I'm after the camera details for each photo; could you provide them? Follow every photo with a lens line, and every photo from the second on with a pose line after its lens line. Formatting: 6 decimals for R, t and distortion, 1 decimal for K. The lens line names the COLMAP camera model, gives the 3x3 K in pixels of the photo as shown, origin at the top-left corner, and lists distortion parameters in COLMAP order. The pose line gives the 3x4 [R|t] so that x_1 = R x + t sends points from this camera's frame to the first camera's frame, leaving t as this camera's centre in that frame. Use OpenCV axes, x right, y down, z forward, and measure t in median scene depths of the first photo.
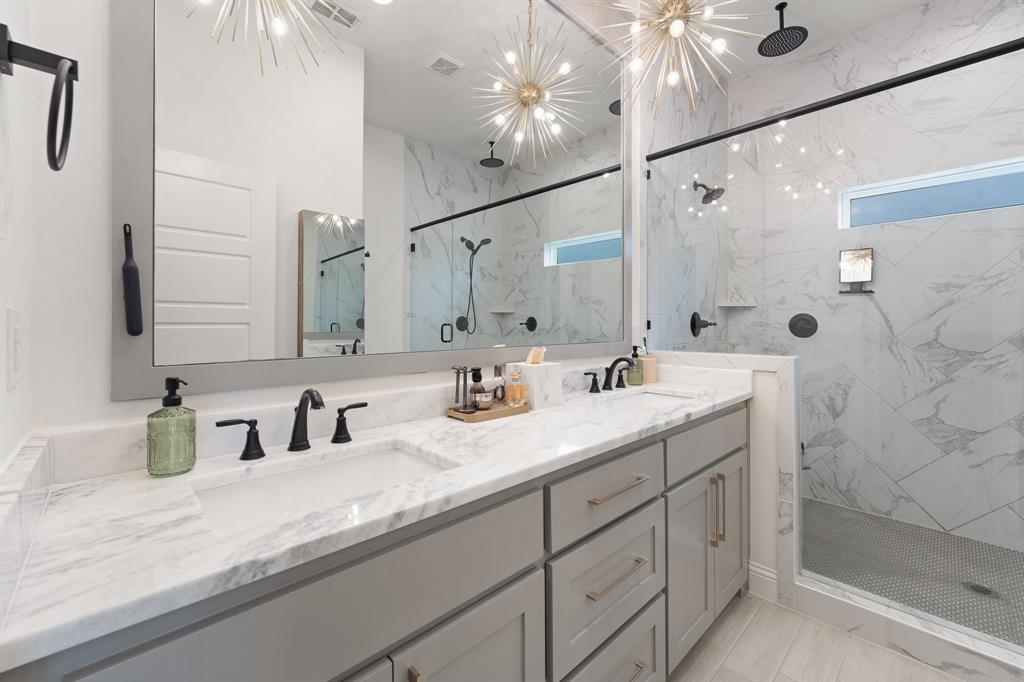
lens RADIAL K [[414.2, 0, 530.1], [0, 414.2, 323.3], [0, 0, 1]] dist [-0.002821, -0.000039]
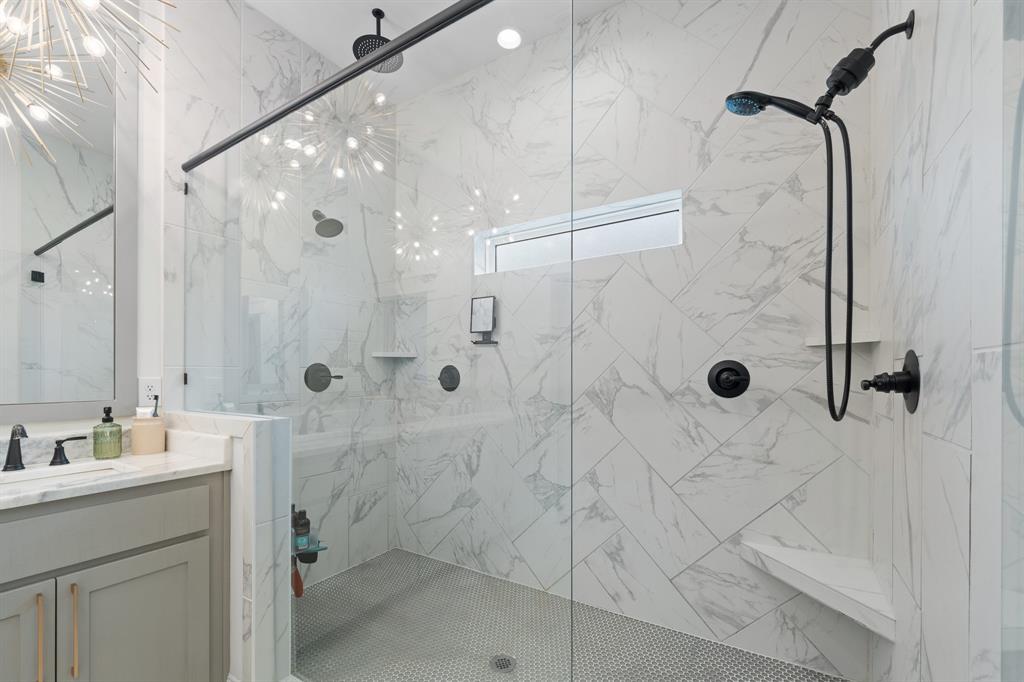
lens RADIAL K [[420.2, 0, 522.5], [0, 420.2, 377.3], [0, 0, 1]] dist [-0.002647, -0.000864]
pose [[0.967808, -0.003508, 0.251665, 0.634209], [0.001760, 0.999973, 0.007171, -0.003460], [-0.251683, -0.006497, 0.967788, 0.054332]]
